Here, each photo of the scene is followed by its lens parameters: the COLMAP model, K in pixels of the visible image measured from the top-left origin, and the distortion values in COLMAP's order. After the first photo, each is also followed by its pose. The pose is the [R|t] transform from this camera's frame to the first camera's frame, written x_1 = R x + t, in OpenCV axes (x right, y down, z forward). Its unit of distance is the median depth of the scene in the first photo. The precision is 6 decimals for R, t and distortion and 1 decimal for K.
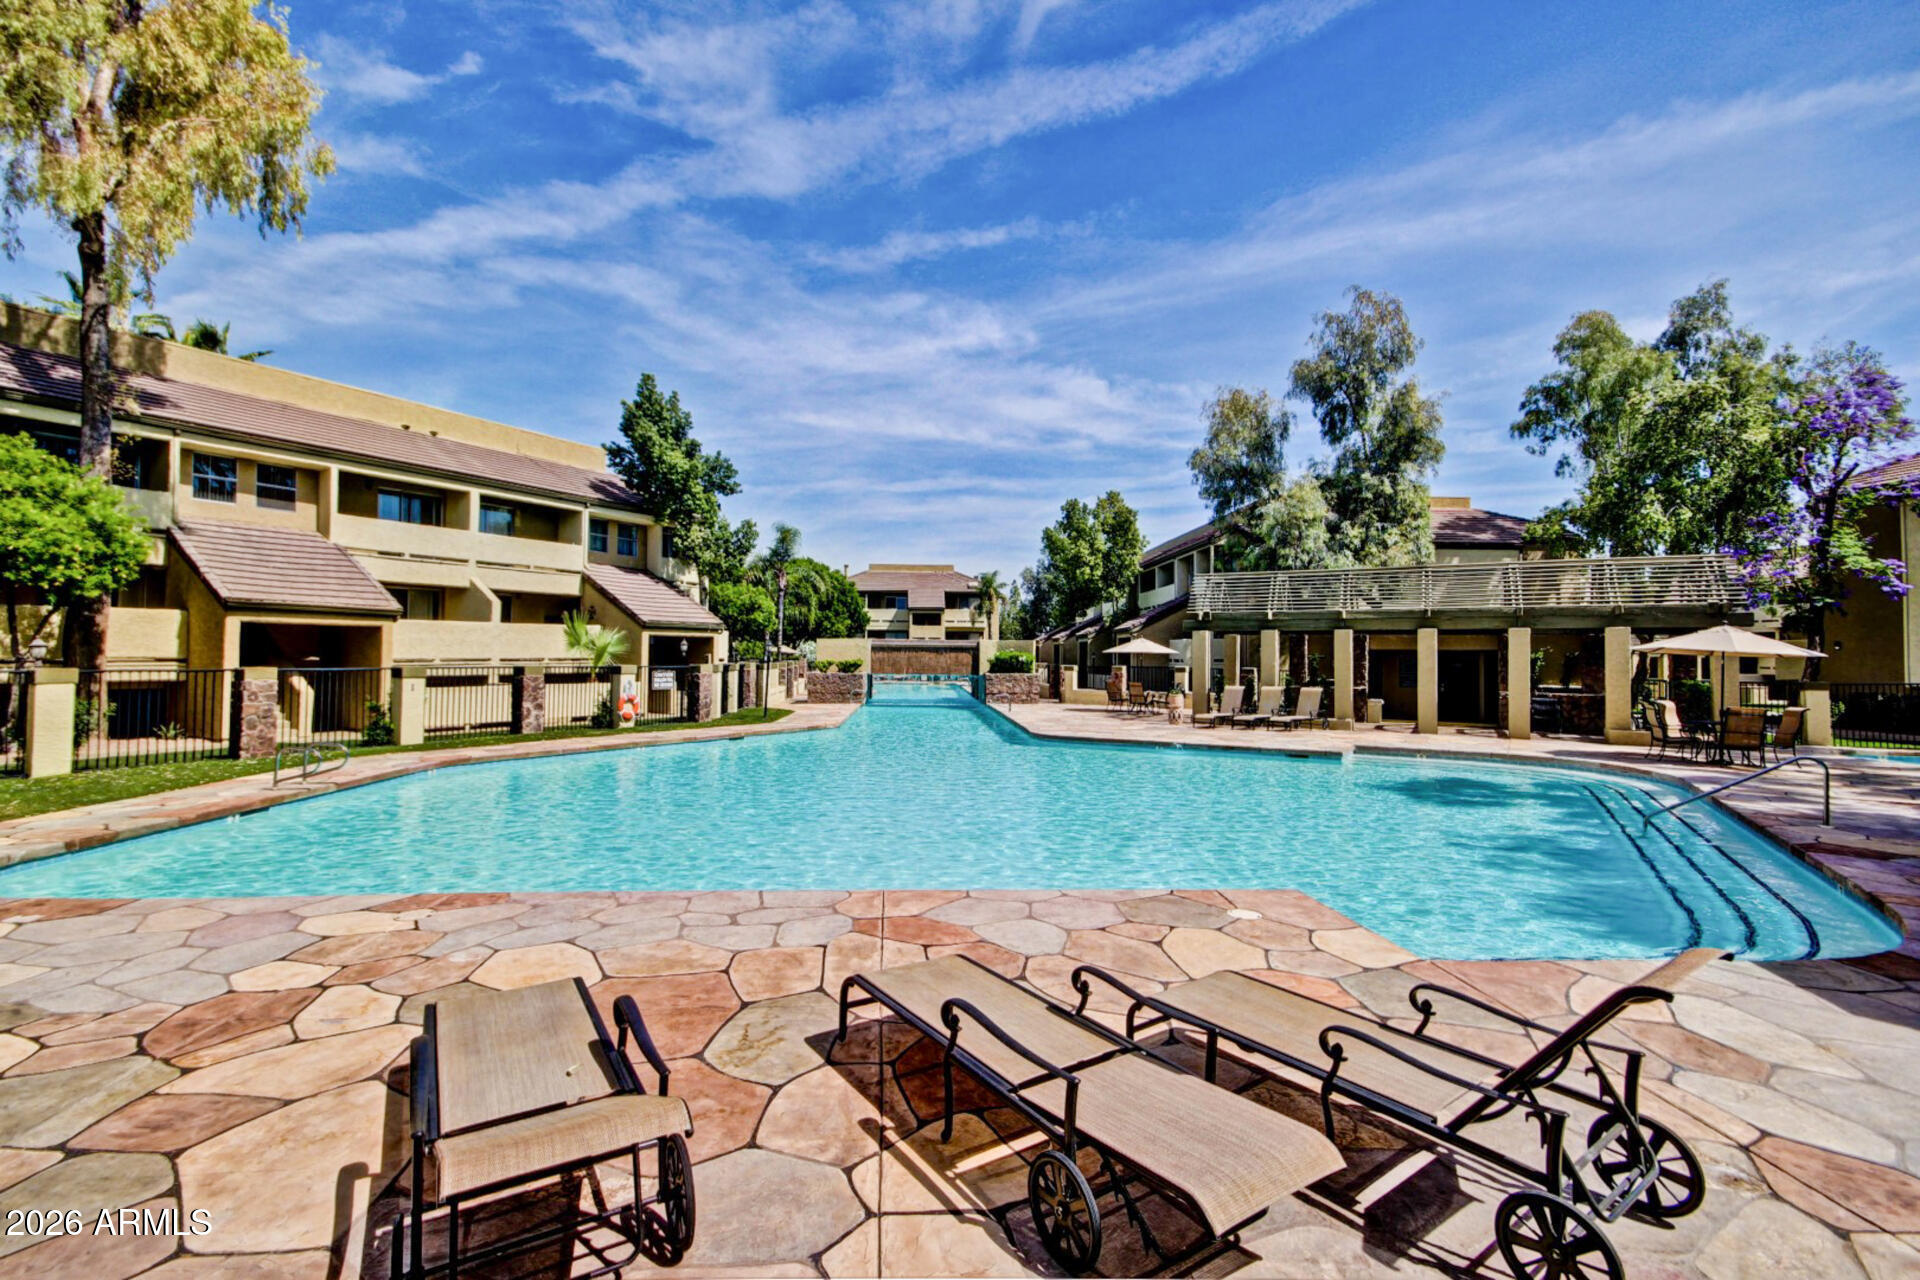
lens RADIAL K [[899.1, 0, 958.7], [0, 899.1, 663.0], [0, 0, 1]] dist [0.021894, -0.000608]
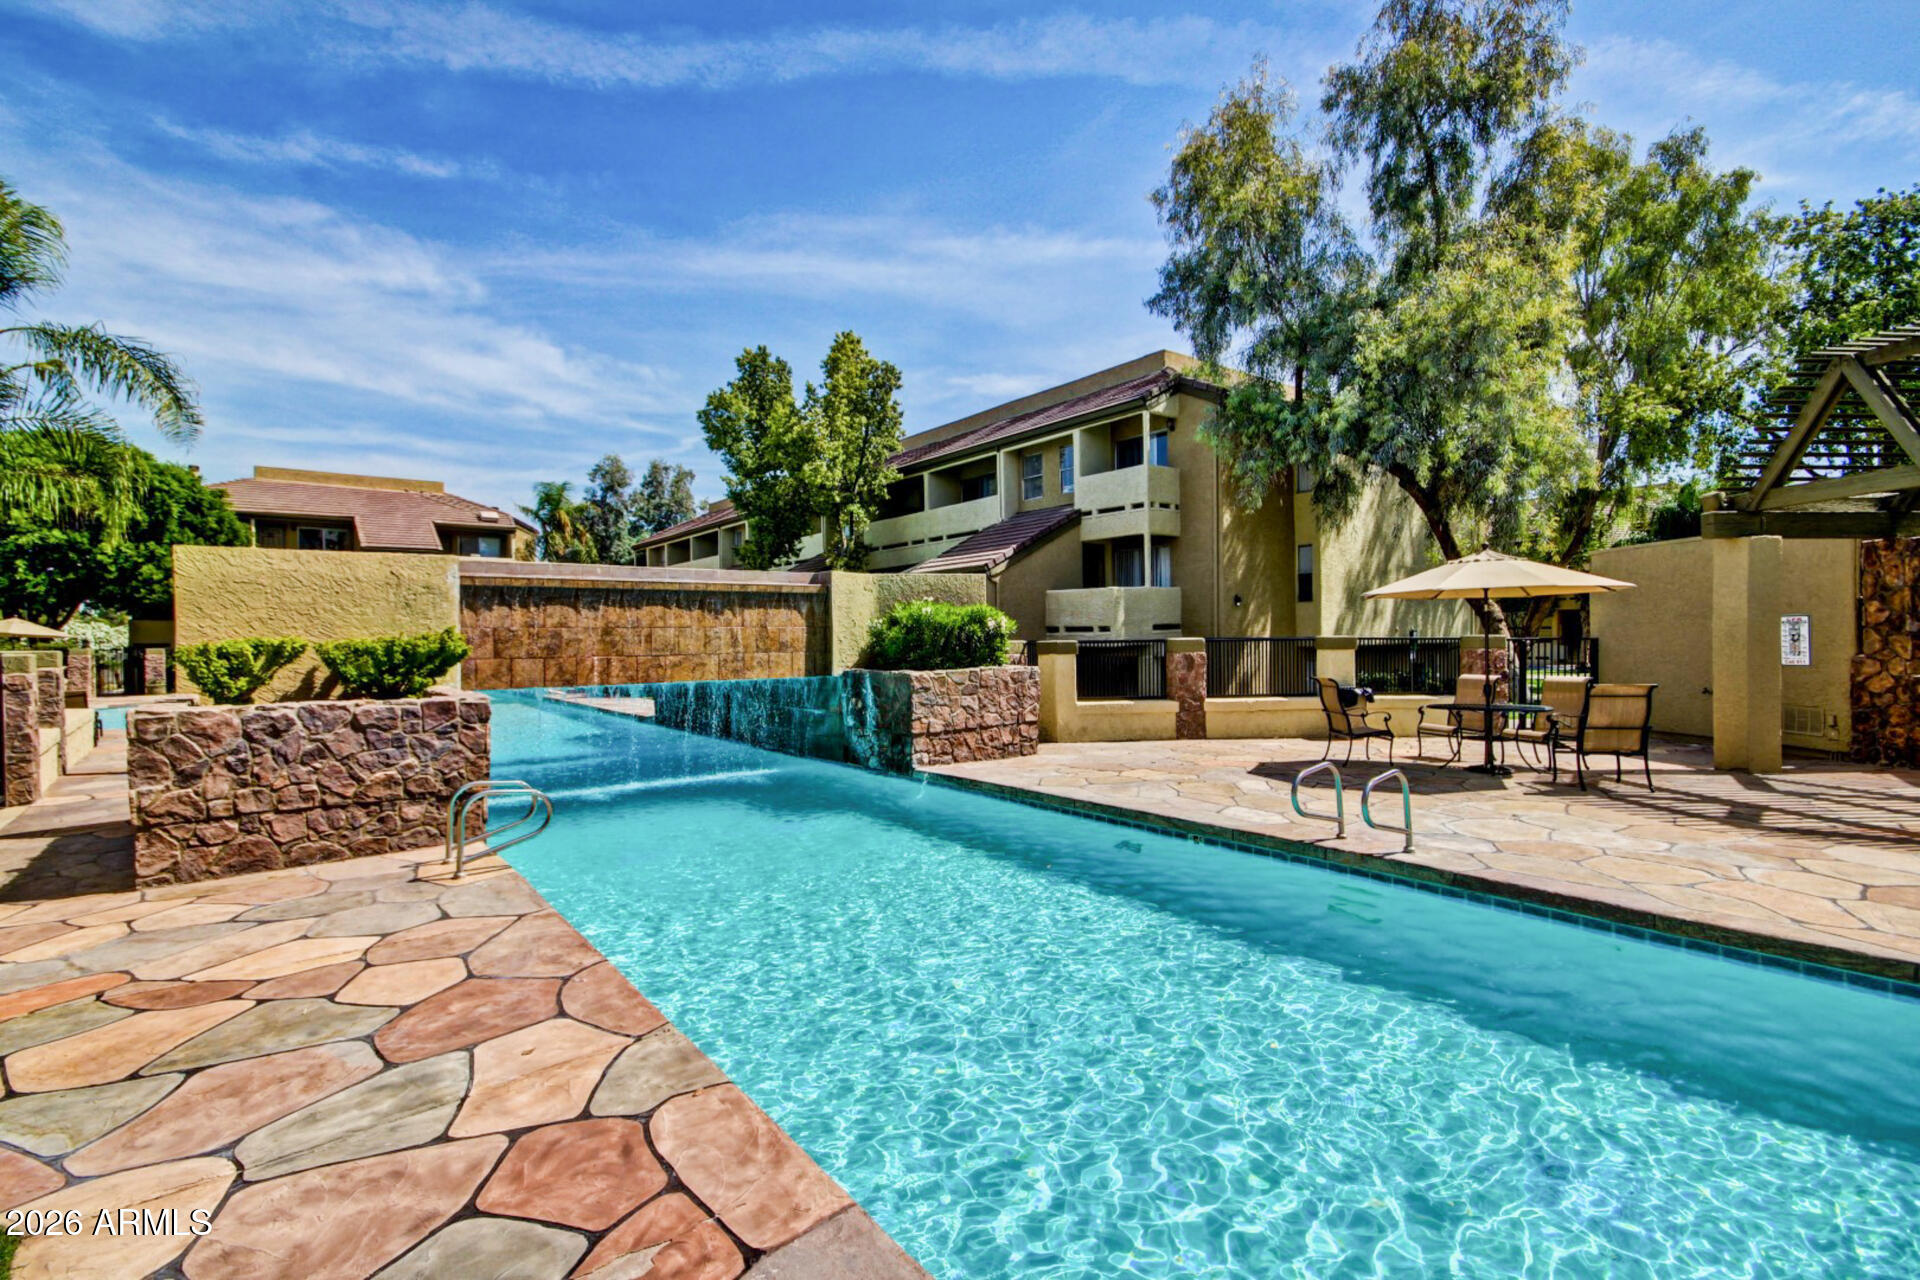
lens RADIAL K [[866.7, 0, 960.0], [0, 866.7, 640.0], [0, 0, 1]] dist [0.021534, -0.000668]
pose [[0.818687, -0.023785, 0.573747, -0.109937], [0.025469, 0.999663, 0.005099, -0.000177], [-0.573675, 0.010438, 0.819017, 0.641393]]
